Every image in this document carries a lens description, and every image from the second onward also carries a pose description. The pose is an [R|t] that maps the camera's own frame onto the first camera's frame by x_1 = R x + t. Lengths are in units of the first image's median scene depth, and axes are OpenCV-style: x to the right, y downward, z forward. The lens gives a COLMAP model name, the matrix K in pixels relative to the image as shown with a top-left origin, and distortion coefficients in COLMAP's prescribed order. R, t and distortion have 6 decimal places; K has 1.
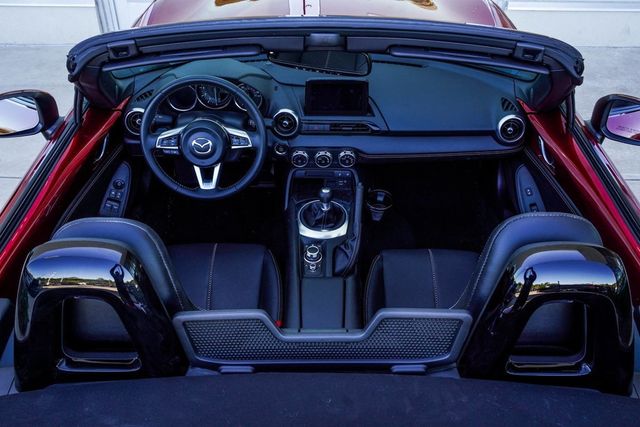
lens RADIAL K [[576.1, 0, 319.1], [0, 576.1, 216.7], [0, 0, 1]] dist [-0.023007, -0.016826]
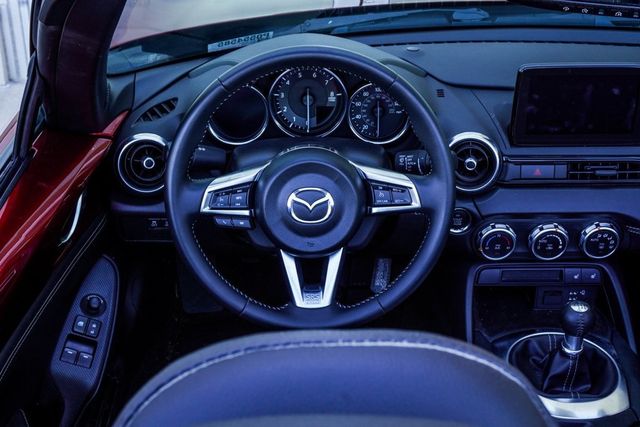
lens RADIAL K [[903.9, 0, 319.5], [0, 903.9, 214.3], [0, 0, 1]] dist [-0.004044, 0.000000]
pose [[0.999662, -0.013891, 0.021953, -0.195005], [0.017842, 0.981331, -0.191496, 0.013146], [-0.018883, 0.191824, 0.981248, 0.305257]]
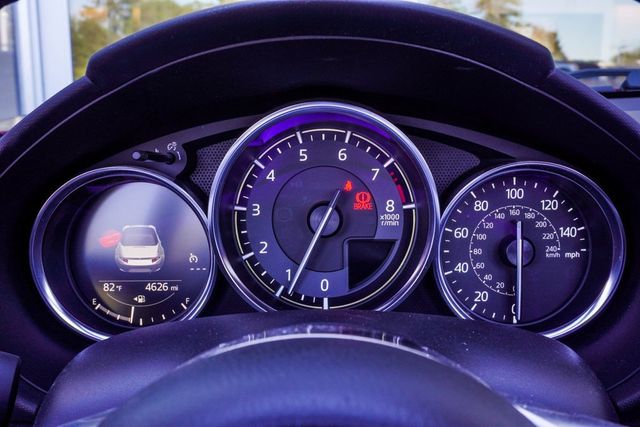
lens RADIAL K [[723.6, 0, 317.0], [0, 723.6, 213.2], [0, 0, 1]] dist [0.034185, 0.000000]
pose [[0.999849, -0.016950, -0.003873, -0.188213], [0.013358, 0.891451, -0.452920, -0.128417], [0.011129, 0.452800, 0.891543, 0.834180]]
